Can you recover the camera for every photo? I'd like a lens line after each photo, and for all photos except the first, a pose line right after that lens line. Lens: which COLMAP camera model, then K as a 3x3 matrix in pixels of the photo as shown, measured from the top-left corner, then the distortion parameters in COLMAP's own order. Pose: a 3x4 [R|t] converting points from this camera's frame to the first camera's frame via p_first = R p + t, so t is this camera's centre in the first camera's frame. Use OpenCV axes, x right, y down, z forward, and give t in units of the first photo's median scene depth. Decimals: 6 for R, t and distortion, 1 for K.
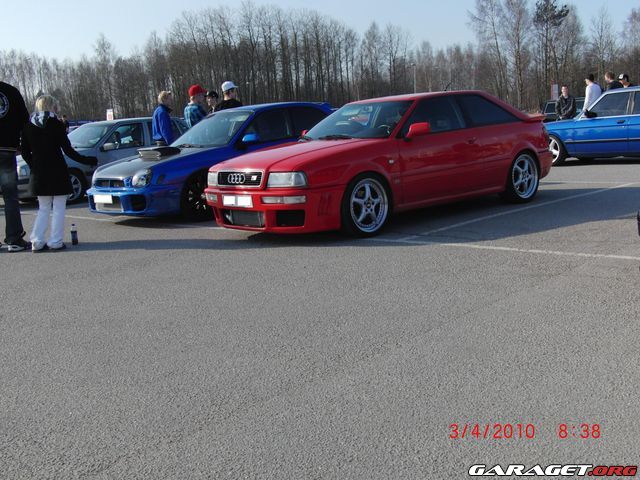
lens RADIAL K [[802.5, 0, 318.4], [0, 802.5, 239.3], [0, 0, 1]] dist [0.006045, 0.000000]
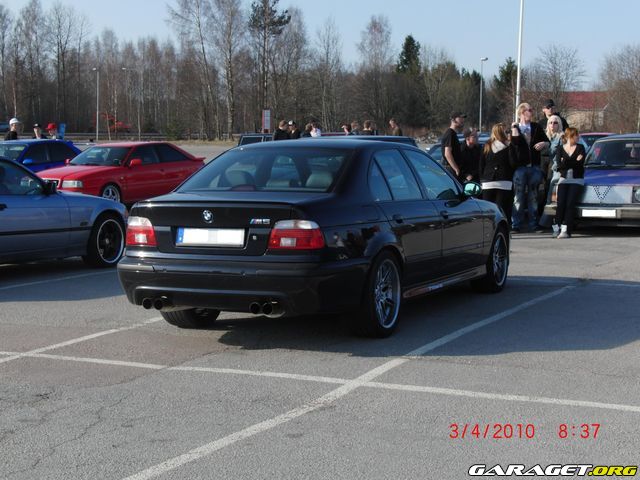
lens RADIAL K [[1197.7, 0, 319.2], [0, 1197.7, 240.2], [0, 0, 1]] dist [0.097458, 0.000000]
pose [[0.951352, 0.028783, 0.306759, -0.025646], [-0.009229, 0.997842, -0.065005, 0.017859], [-0.307968, 0.059011, 0.949565, -0.143124]]
